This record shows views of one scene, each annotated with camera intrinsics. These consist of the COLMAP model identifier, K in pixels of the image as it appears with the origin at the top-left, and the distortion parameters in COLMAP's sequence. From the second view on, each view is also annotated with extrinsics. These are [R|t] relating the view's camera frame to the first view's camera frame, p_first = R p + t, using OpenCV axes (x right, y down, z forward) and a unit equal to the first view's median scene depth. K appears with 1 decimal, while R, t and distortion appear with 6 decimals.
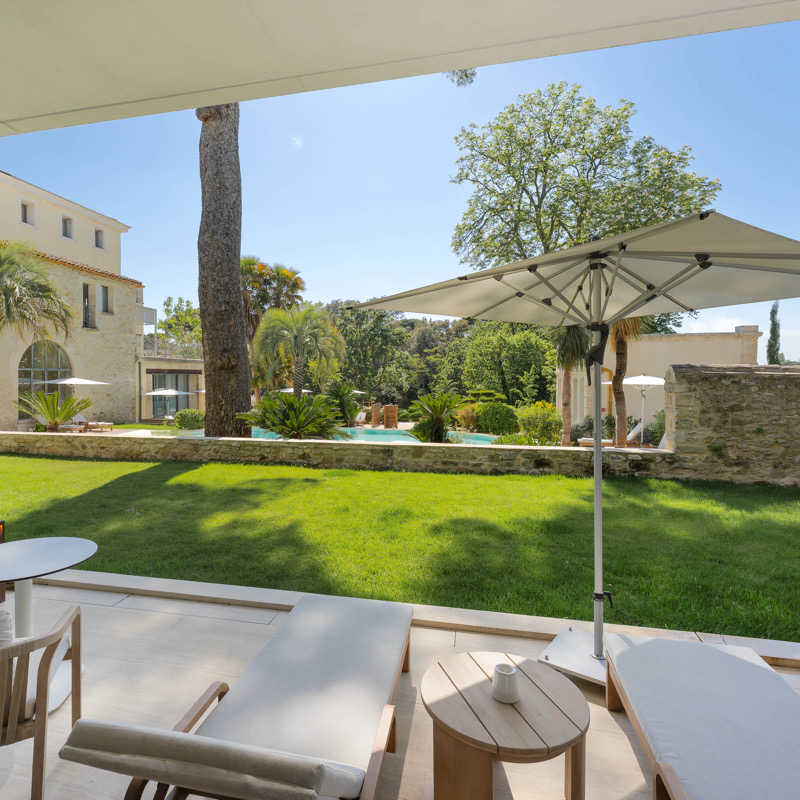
lens RADIAL K [[459.4, 0, 398.3], [0, 459.4, 396.0], [0, 0, 1]] dist [0.000432, 0.001635]
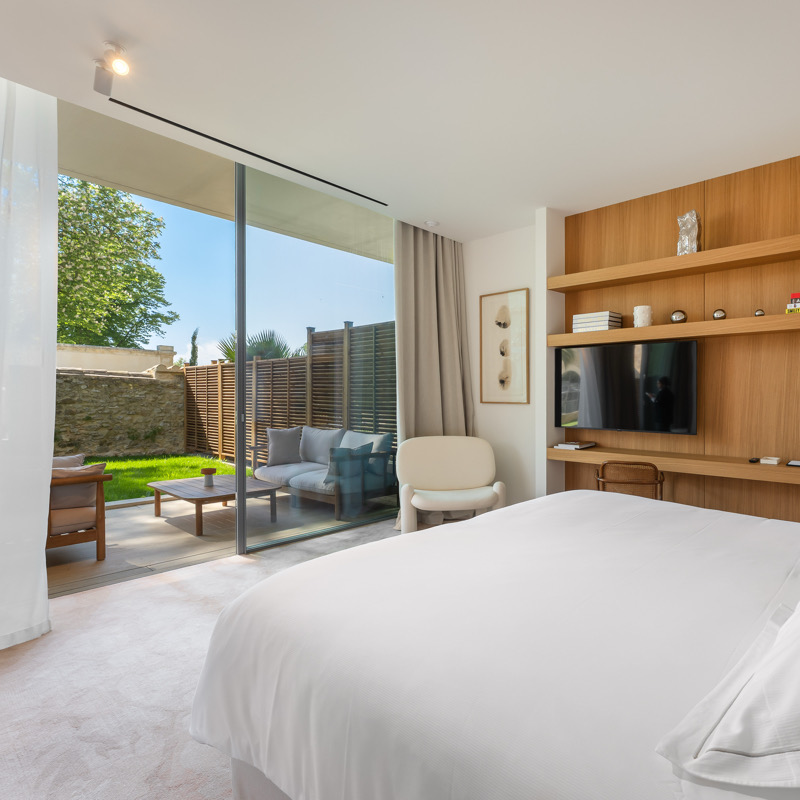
lens RADIAL K [[459.4, 0, 399.6], [0, 459.4, 400.2], [0, 0, 1]] dist [0.000432, 0.001635]
pose [[0.524083, -0.001782, 0.851665, 0.125910], [0.023670, 0.999642, -0.012474, 0.060736], [-0.851338, 0.026697, 0.523938, -0.459828]]
